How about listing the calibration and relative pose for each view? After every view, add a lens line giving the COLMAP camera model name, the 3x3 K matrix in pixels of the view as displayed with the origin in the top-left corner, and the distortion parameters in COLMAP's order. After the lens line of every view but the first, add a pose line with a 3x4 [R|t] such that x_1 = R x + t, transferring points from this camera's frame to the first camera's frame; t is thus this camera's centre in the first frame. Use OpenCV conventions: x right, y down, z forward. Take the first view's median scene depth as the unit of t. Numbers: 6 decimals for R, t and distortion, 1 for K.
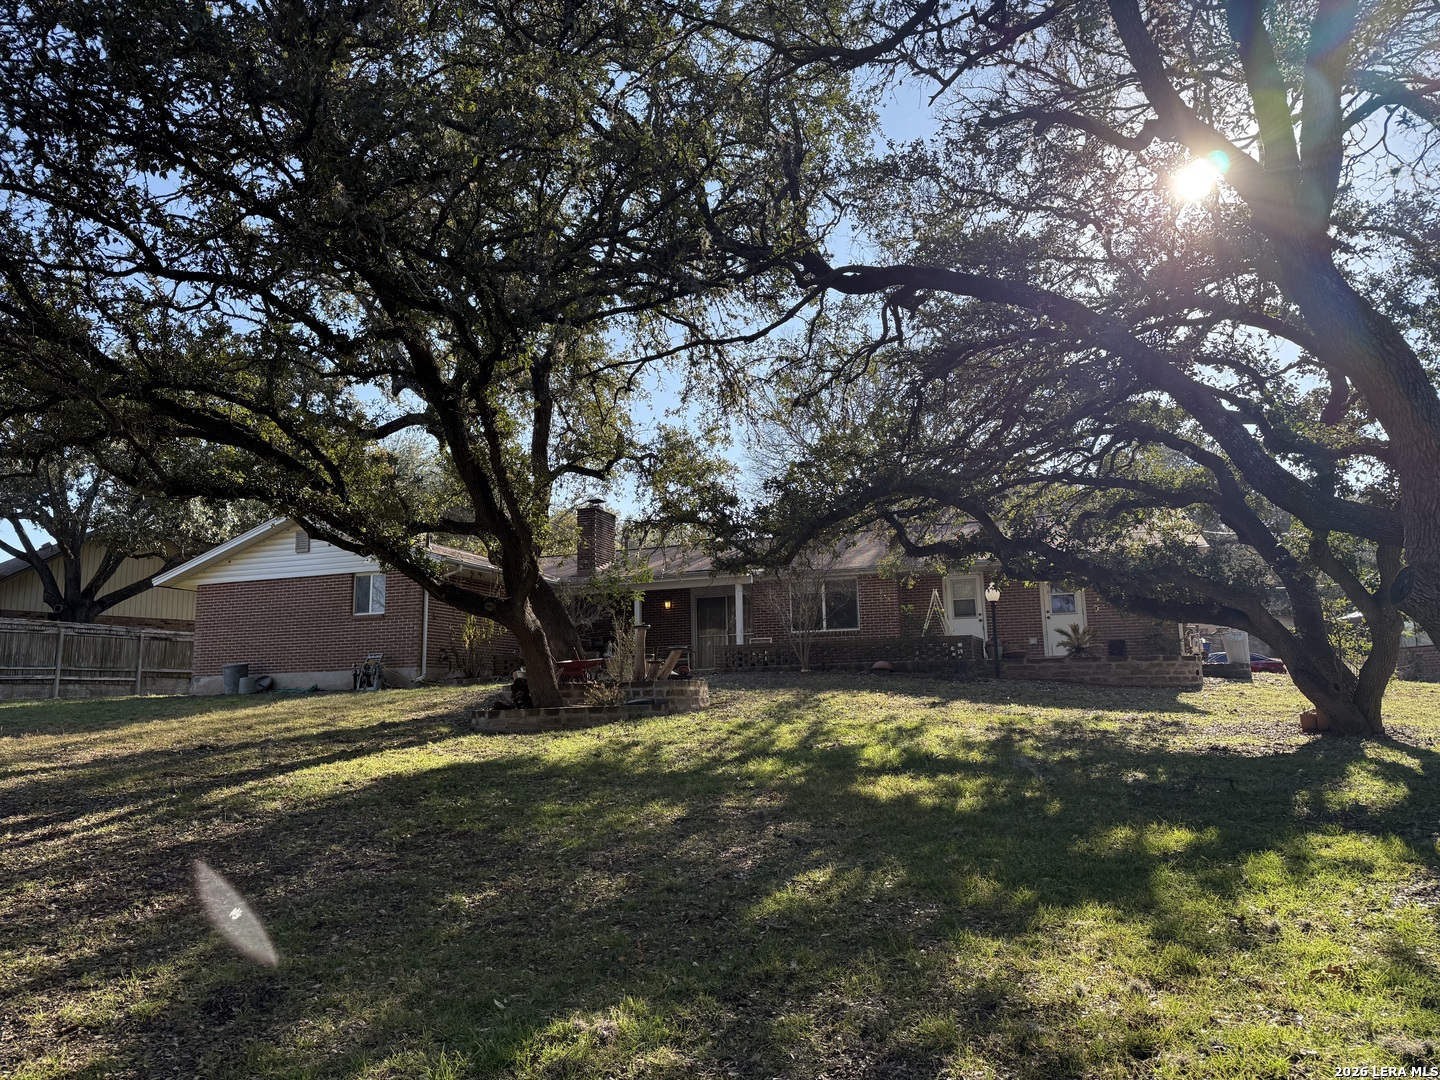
lens RADIAL K [[918.9, 0, 720.0], [0, 918.9, 540.0], [0, 0, 1]] dist [0.051904, -0.000009]
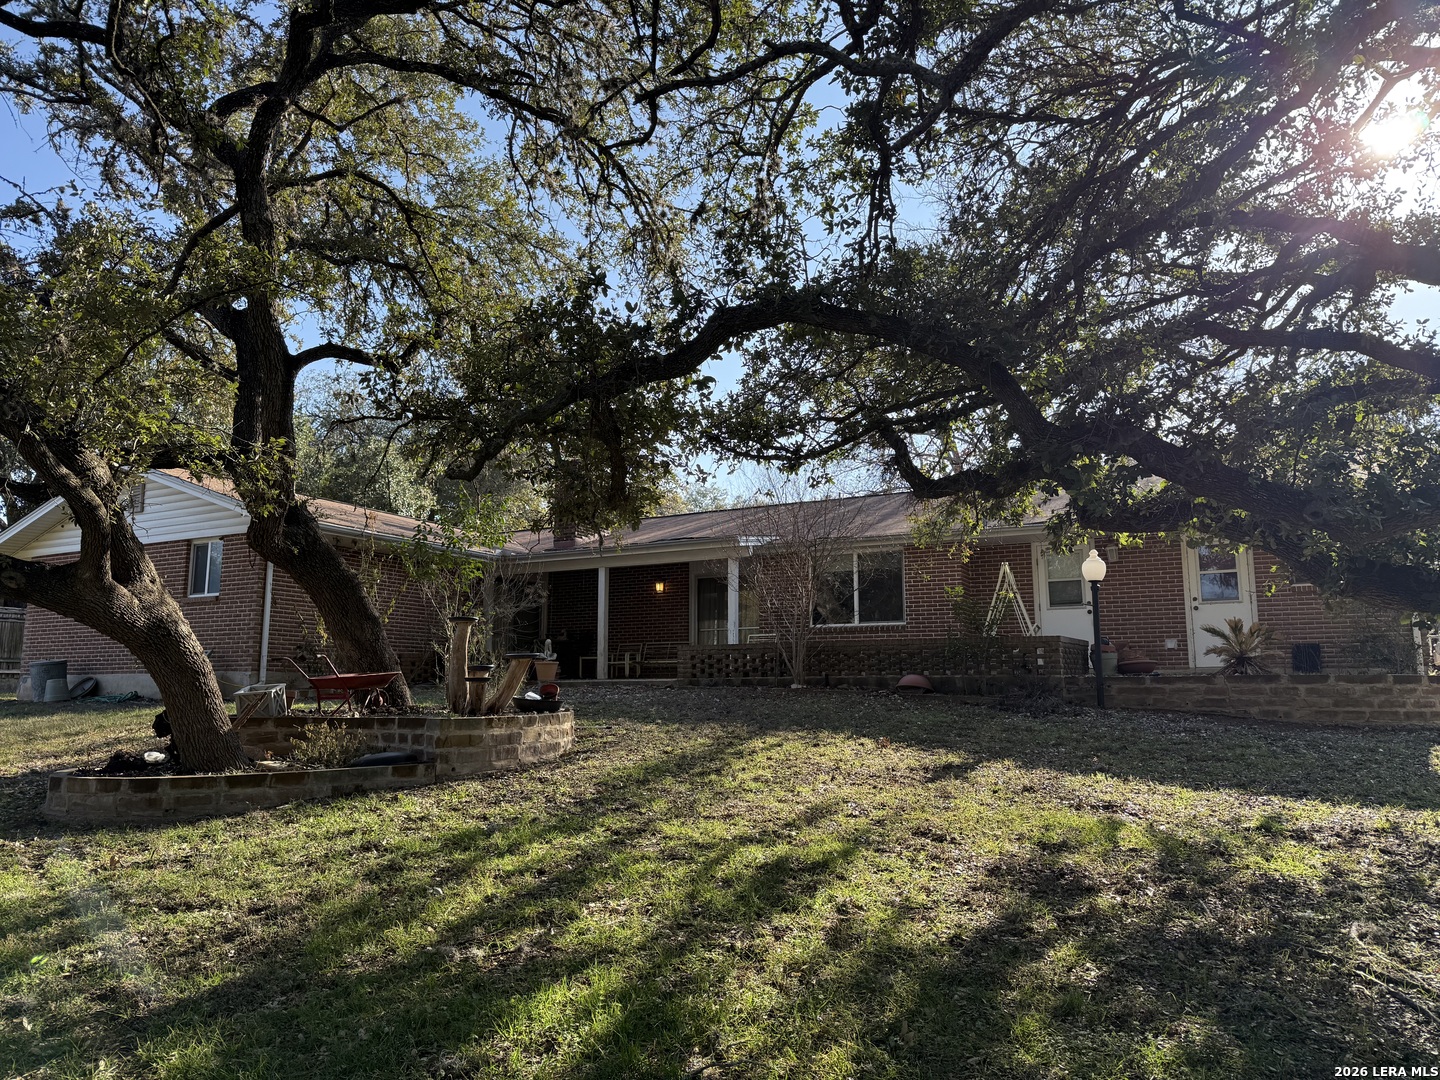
lens RADIAL K [[974.5, 0, 720.0], [0, 974.5, 540.0], [0, 0, 1]] dist [0.002644, 0.000852]
pose [[0.991323, -0.001182, -0.131445, 0.123525], [0.003374, 0.999859, 0.016456, 0.025468], [0.131407, -0.016756, 0.991187, 0.300895]]
